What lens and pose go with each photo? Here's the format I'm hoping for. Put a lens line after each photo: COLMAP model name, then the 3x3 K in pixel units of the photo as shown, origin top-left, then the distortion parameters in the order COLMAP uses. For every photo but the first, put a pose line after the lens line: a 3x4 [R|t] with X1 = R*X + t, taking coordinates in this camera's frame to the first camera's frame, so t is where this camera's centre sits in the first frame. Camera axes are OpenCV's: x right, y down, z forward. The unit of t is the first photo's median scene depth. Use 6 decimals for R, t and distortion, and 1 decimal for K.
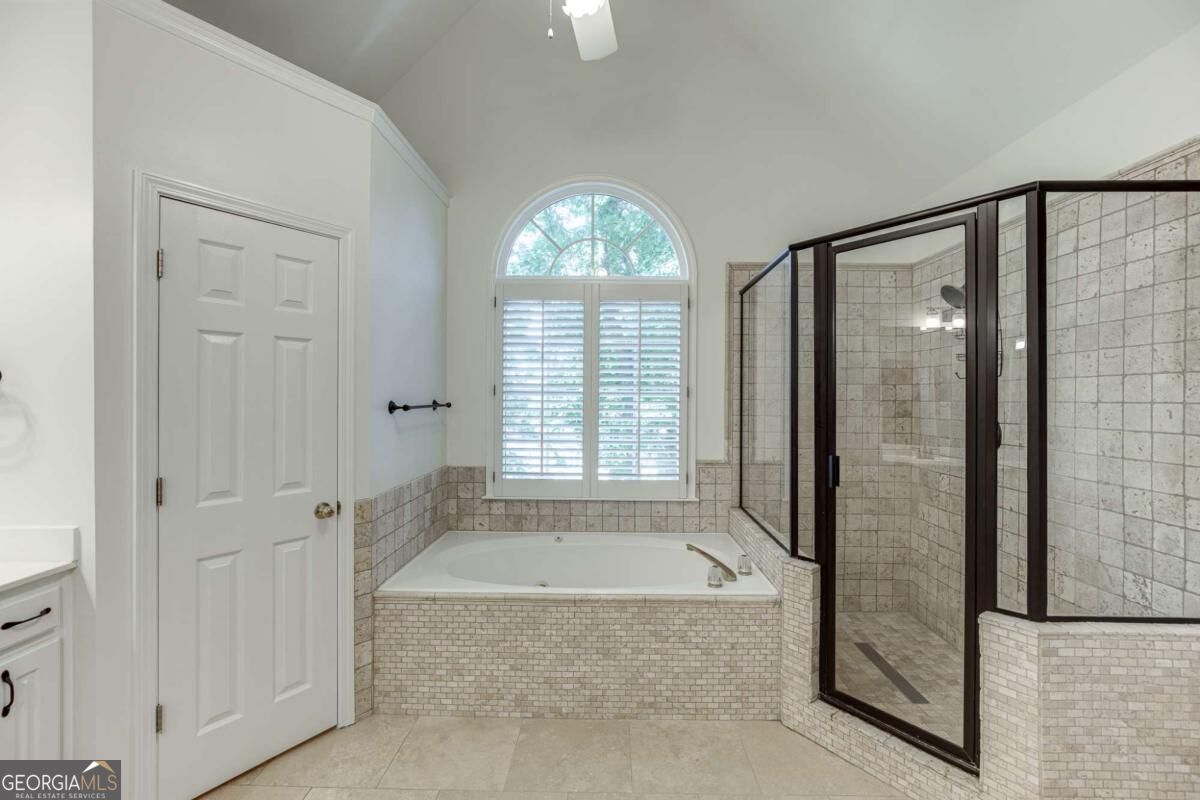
lens RADIAL K [[540.7, 0, 600.8], [0, 540.7, 397.6], [0, 0, 1]] dist [-0.013402, 0.001988]
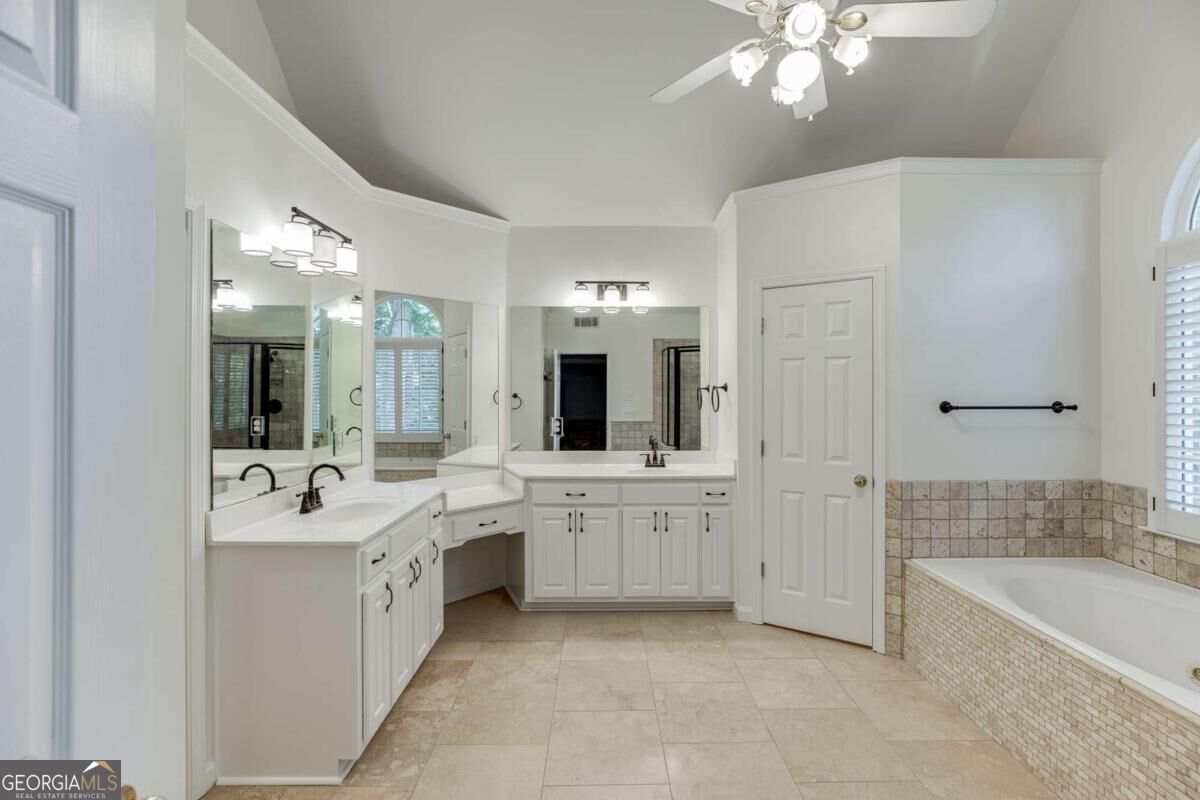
lens RADIAL K [[540.7, 0, 599.3], [0, 540.7, 396.6], [0, 0, 1]] dist [-0.013402, 0.001988]
pose [[0.012019, 0.000833, -0.999927, 0.778861], [-0.003894, 0.999992, 0.000787, -0.002481], [0.999920, 0.003884, 0.012022, 0.297179]]
